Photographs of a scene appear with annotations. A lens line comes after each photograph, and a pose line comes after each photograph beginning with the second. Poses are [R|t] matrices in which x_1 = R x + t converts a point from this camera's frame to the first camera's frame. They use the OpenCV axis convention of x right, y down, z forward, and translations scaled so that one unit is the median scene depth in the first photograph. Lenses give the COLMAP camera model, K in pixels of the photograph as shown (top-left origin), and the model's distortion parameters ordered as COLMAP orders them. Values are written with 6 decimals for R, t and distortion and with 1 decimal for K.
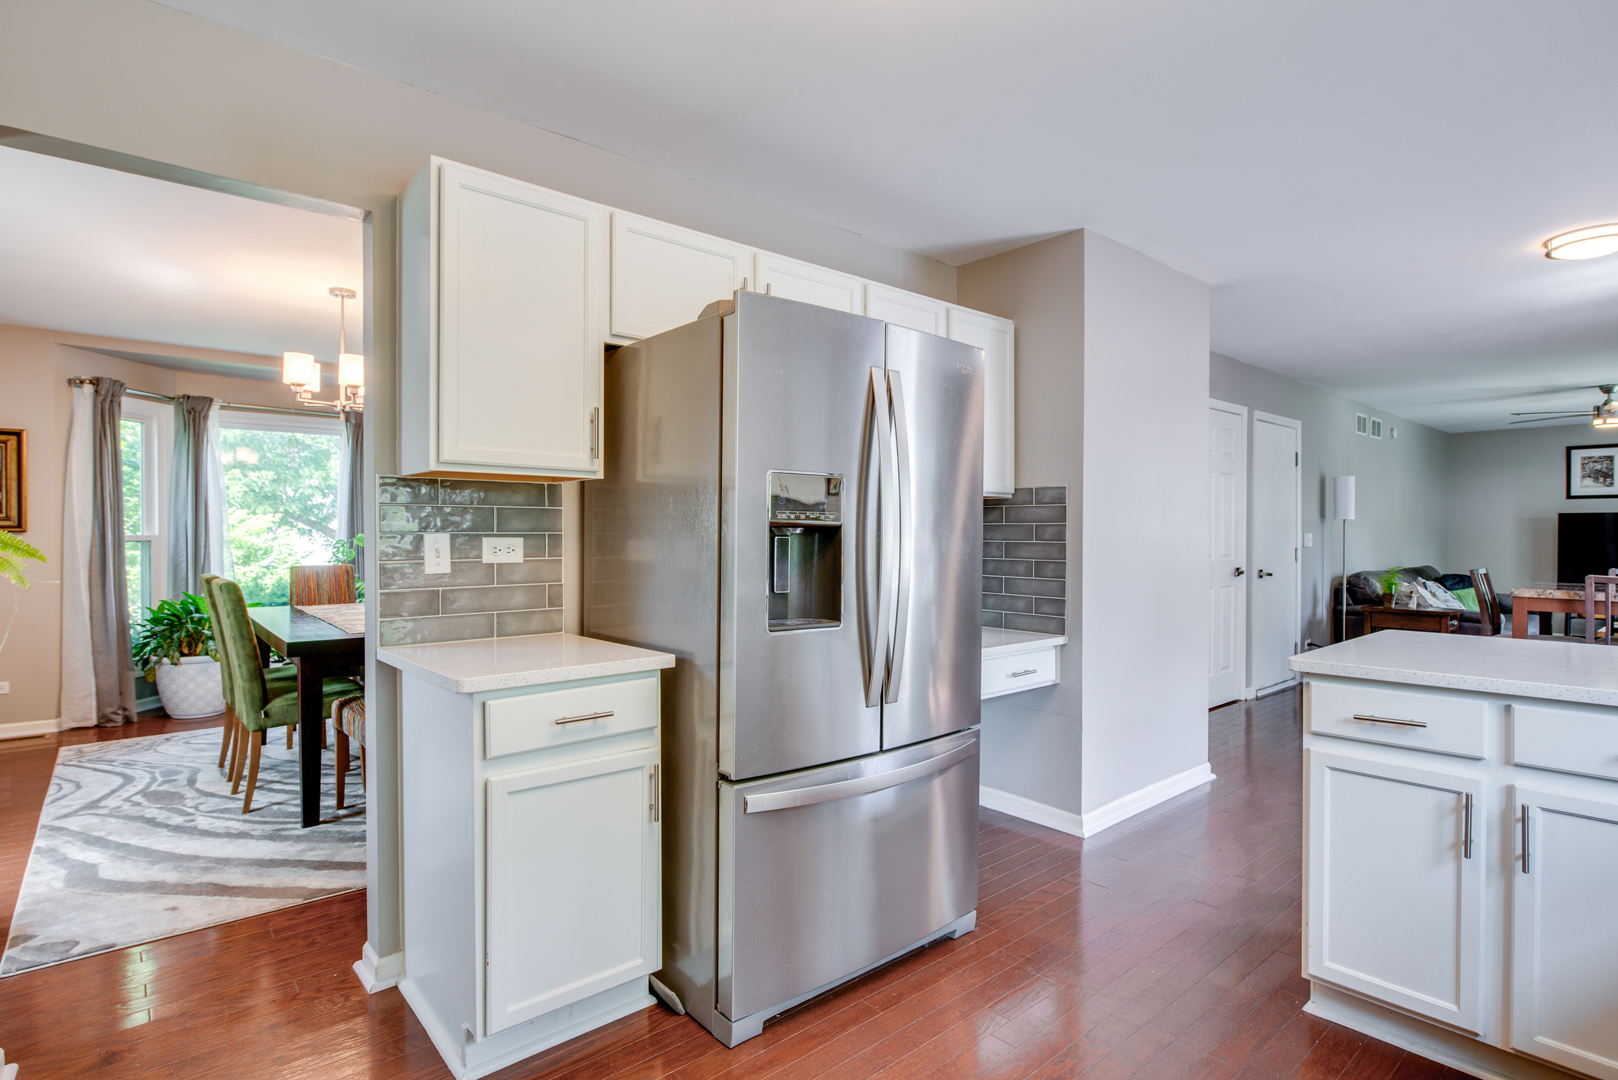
lens RADIAL K [[801.1, 0, 803.3], [0, 801.1, 543.2], [0, 0, 1]] dist [-0.004018, -0.001592]
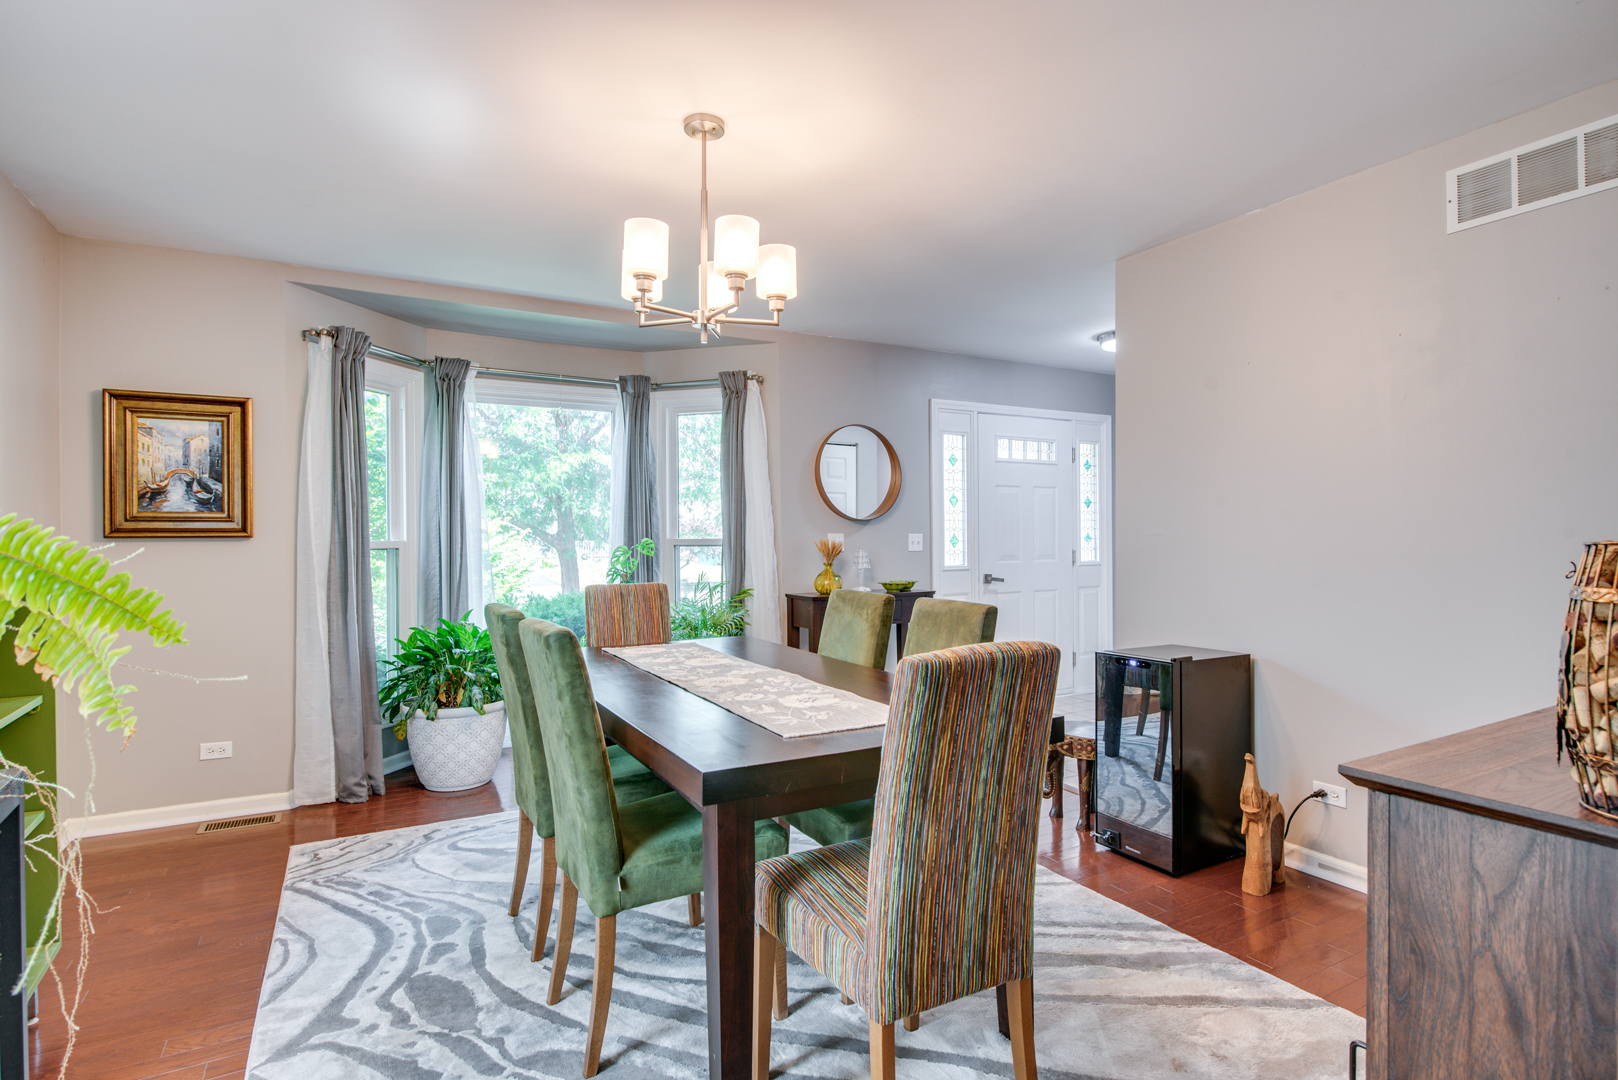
lens RADIAL K [[801.1, 0, 814.4], [0, 801.1, 543.6], [0, 0, 1]] dist [-0.004018, -0.001592]
pose [[0.983006, -0.003689, -0.183535, -0.317323], [0.003077, 0.999989, -0.003619, -0.004040], [0.183546, 0.002993, 0.983007, 0.356143]]
